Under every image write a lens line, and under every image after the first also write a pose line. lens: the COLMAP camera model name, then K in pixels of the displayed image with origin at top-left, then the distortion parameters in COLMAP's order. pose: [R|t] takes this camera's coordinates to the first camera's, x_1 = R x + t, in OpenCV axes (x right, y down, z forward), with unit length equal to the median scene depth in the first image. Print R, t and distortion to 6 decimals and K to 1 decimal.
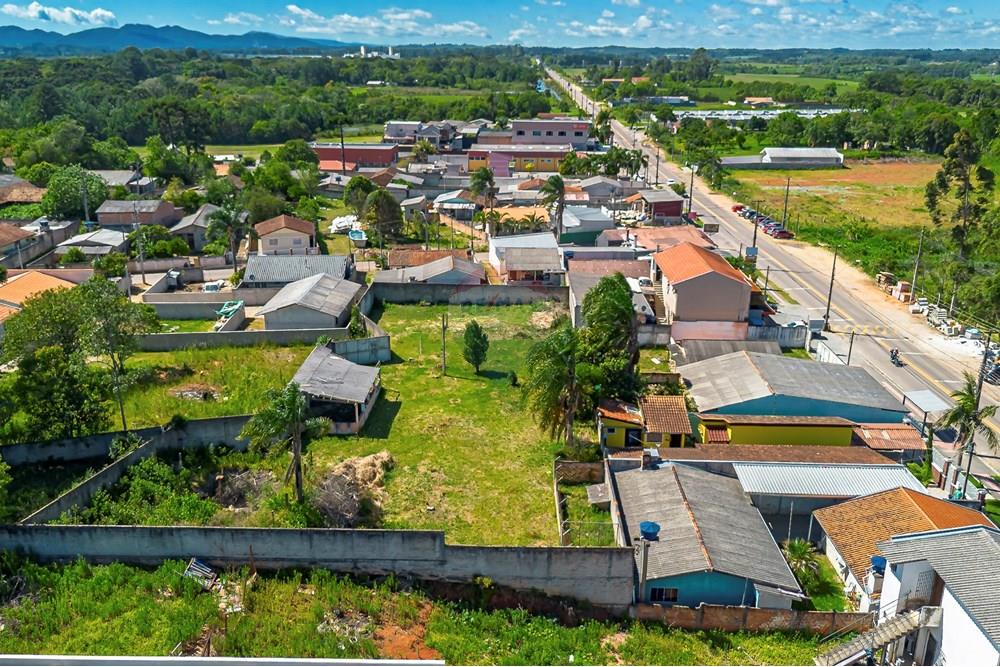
lens RADIAL K [[844.2, 0, 500.0], [0, 844.2, 333.5], [0, 0, 1]] dist [0.062001, -0.059900]
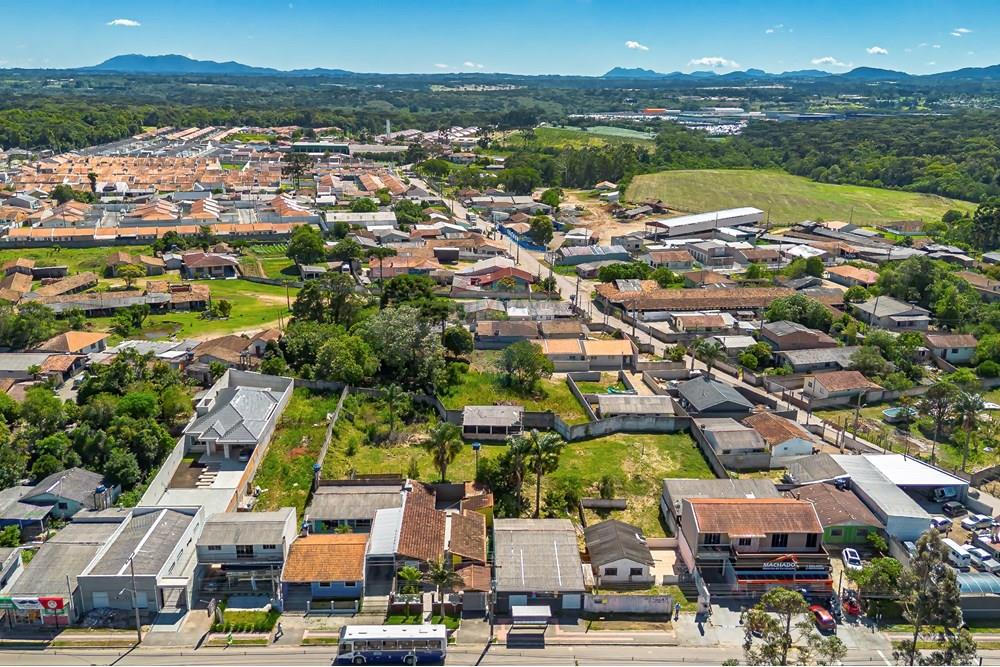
lens RADIAL K [[839.5, 0, 500.0], [0, 839.5, 333.5], [0, 0, 1]] dist [0.079517, -0.091085]
pose [[0.054238, 0.287195, -0.956335, 1.200365], [-0.325397, 0.910548, 0.254990, -0.465834], [0.944021, 0.297358, 0.142838, 0.470119]]
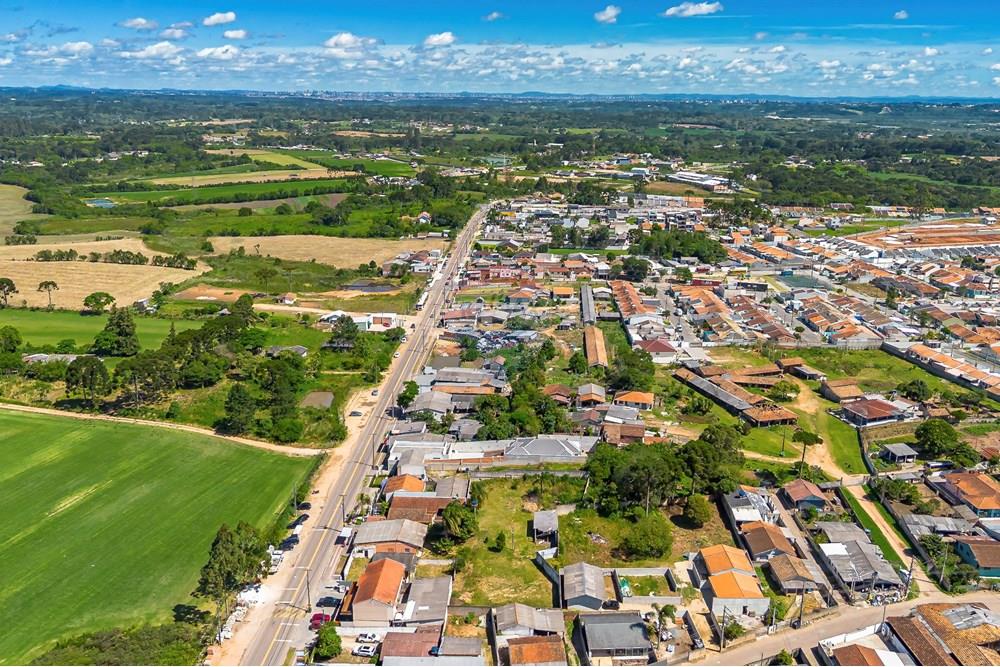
lens RADIAL K [[839.5, 0, 500.0], [0, 839.5, 333.5], [0, 0, 1]] dist [0.079517, -0.091085]
pose [[-0.999632, -0.021745, 0.016202, -0.043239], [-0.008835, 0.826030, 0.563558, -1.559111], [-0.025638, 0.563207, -0.825918, 2.203998]]
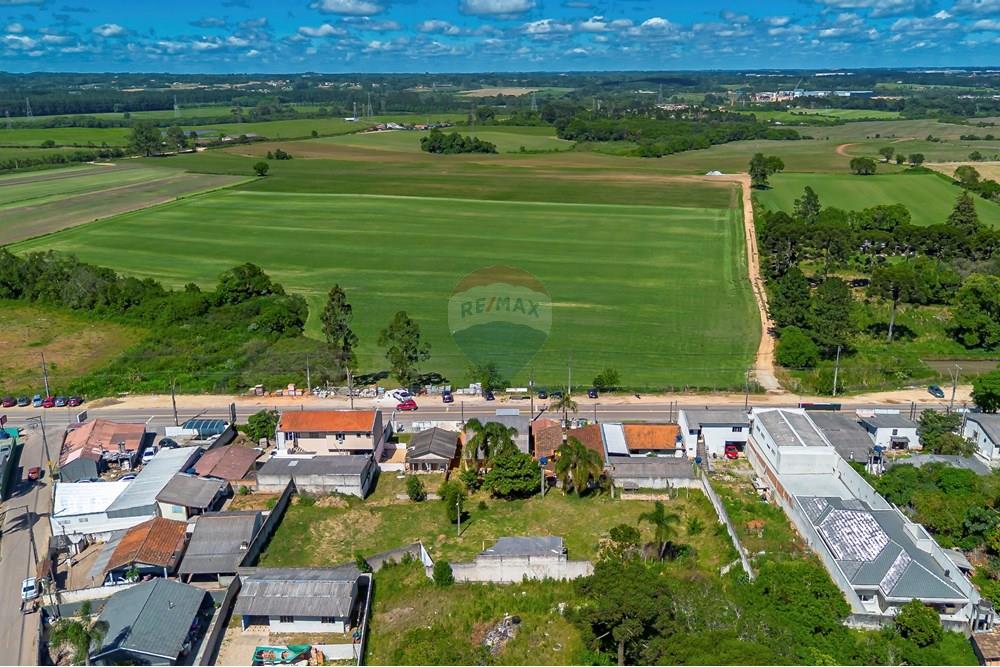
lens RADIAL K [[839.5, 0, 500.0], [0, 839.5, 333.5], [0, 0, 1]] dist [0.079517, -0.091085]
pose [[0.012504, -0.302435, 0.953088, -1.060411], [0.323261, 0.903202, 0.282364, -0.513801], [-0.946227, 0.304565, 0.109059, 0.536930]]
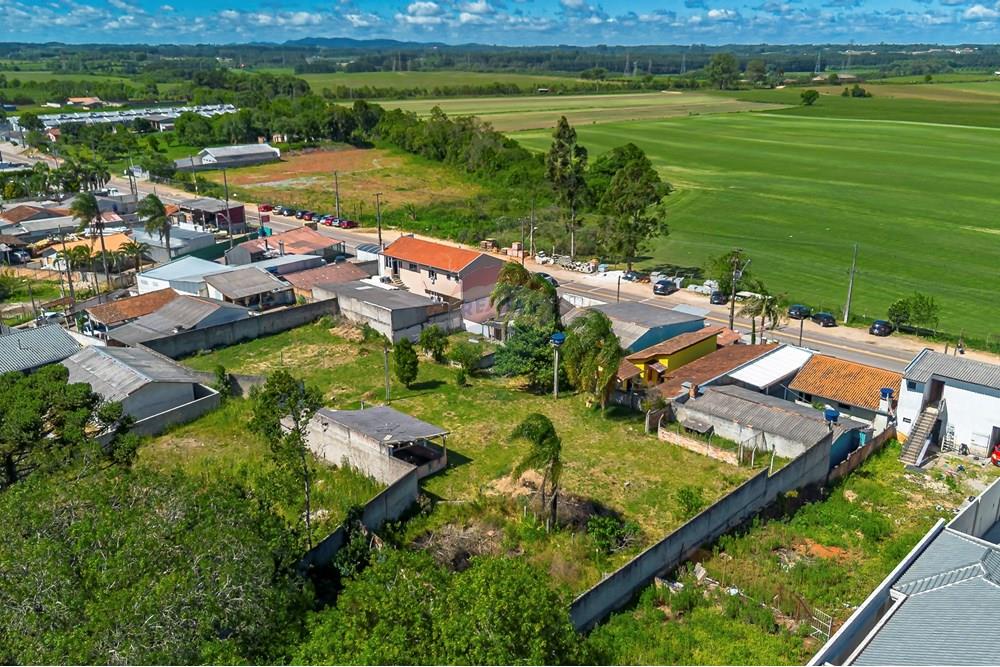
lens RADIAL K [[844.2, 0, 500.0], [0, 844.2, 333.5], [0, 0, 1]] dist [0.062001, -0.059900]
pose [[0.679297, -0.240146, 0.693459, -0.503321], [0.236243, 0.966201, 0.103178, -0.074778], [-0.694798, 0.093736, 0.713070, 0.171675]]
